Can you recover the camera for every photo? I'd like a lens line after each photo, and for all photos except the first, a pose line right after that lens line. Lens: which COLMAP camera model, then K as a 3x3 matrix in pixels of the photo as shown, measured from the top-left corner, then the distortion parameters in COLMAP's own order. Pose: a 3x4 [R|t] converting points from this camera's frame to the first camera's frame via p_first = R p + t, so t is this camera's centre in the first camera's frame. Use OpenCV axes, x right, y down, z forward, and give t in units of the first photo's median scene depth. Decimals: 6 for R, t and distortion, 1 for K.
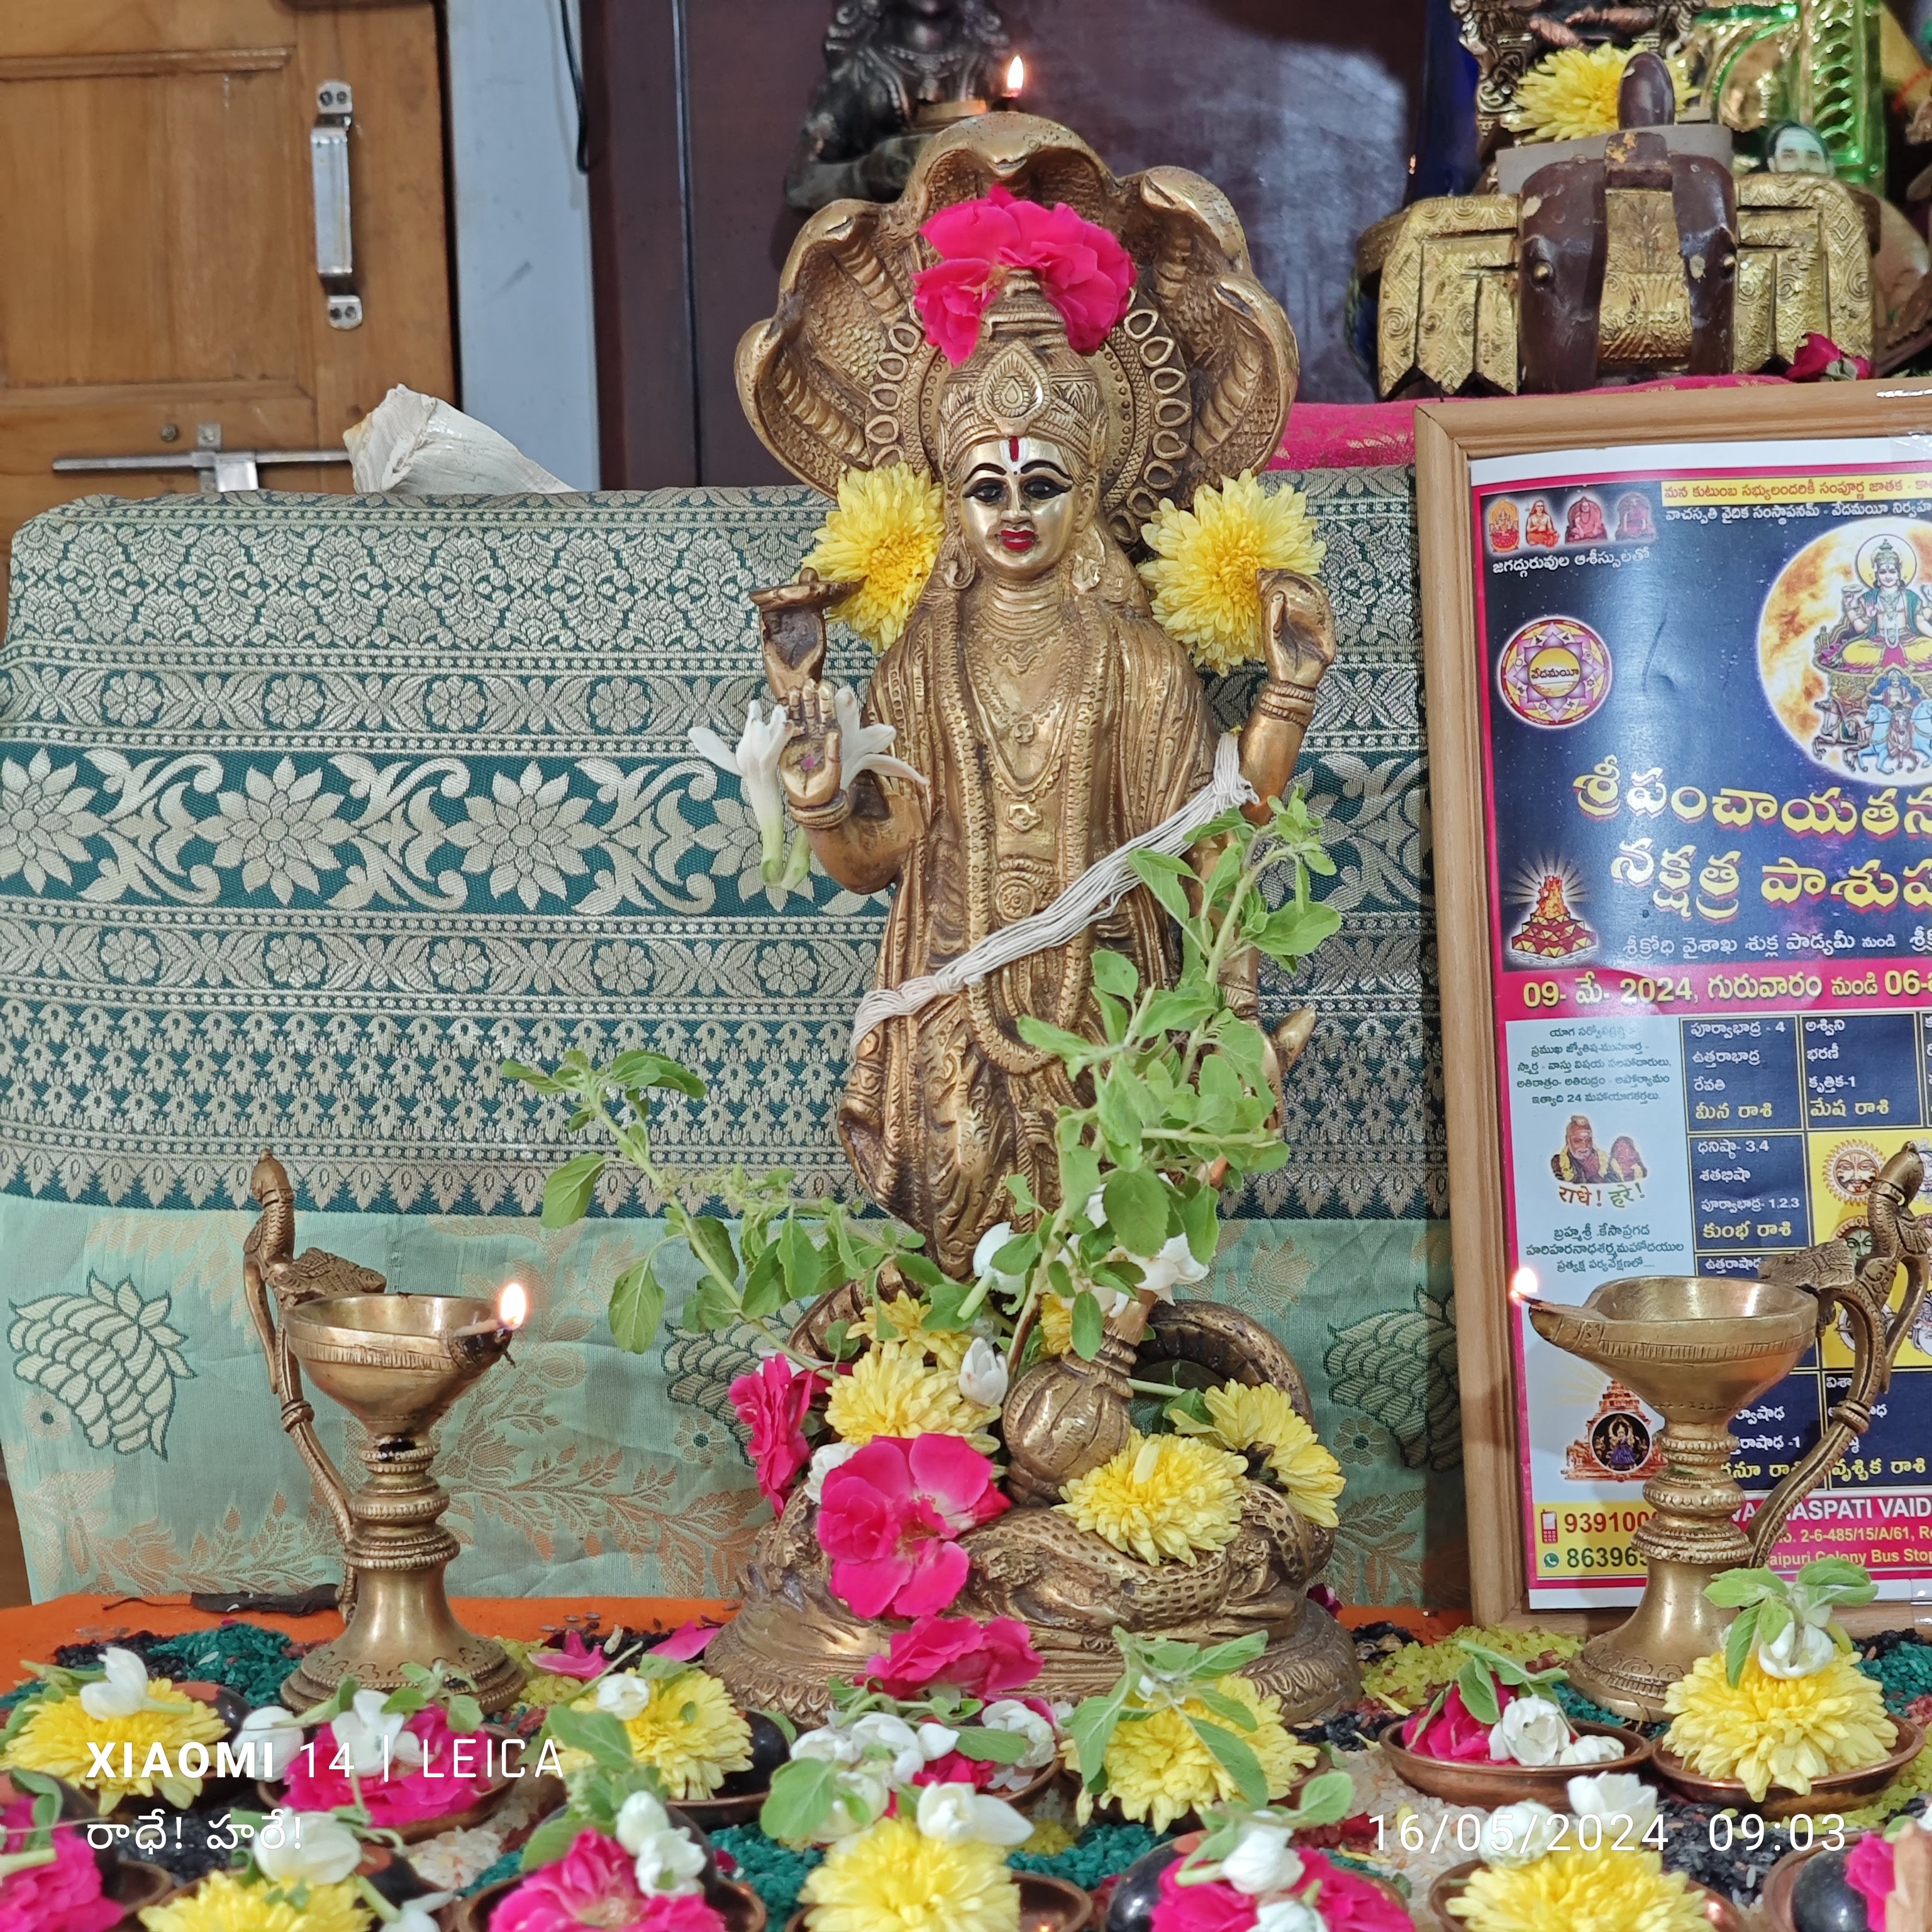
lens RADIAL K [[3922.6, 0, 964.4], [0, 3922.6, 1117.3], [0, 0, 1]] dist [0.120850, -1.506351]
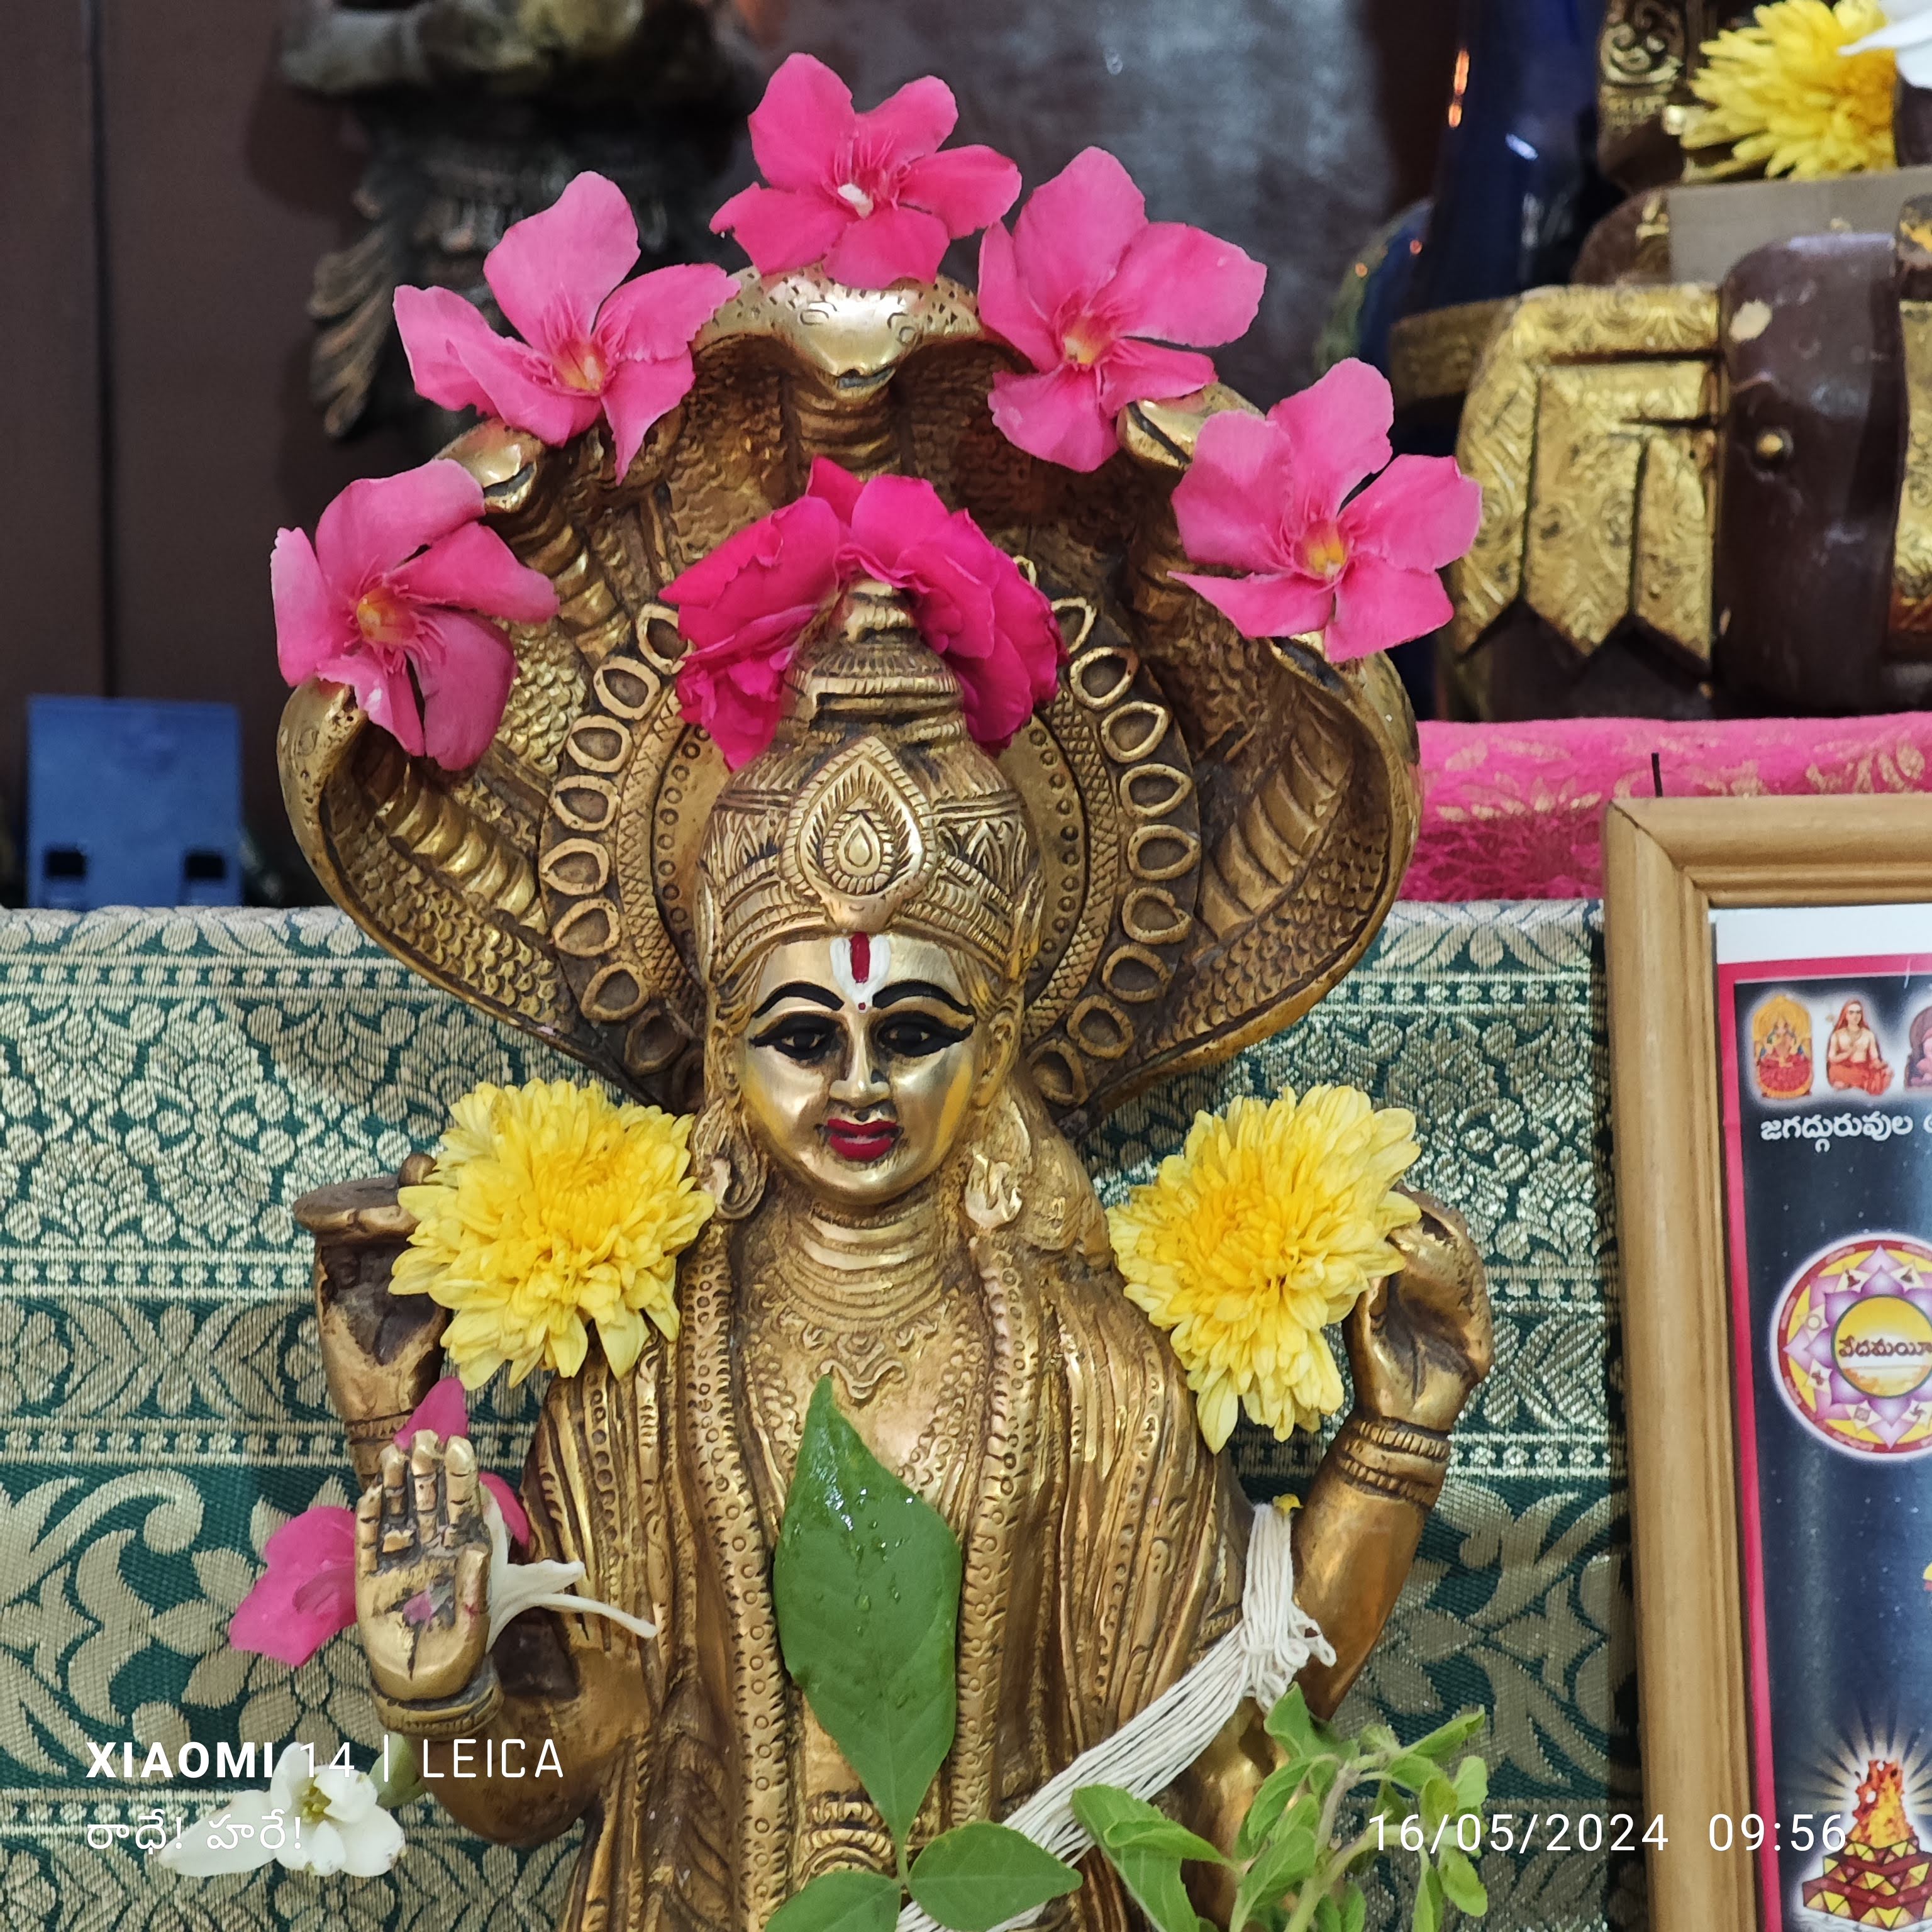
lens RADIAL K [[6237.7, 0, 1188.4], [0, 6237.7, 859.2], [0, 0, 1]] dist [0.127700, 0.324755]
pose [[0.993425, 0.023666, 0.112009, -0.031016], [-0.015253, 0.997038, -0.075381, -0.113276], [-0.113461, 0.073177, 0.990844, 0.205658]]
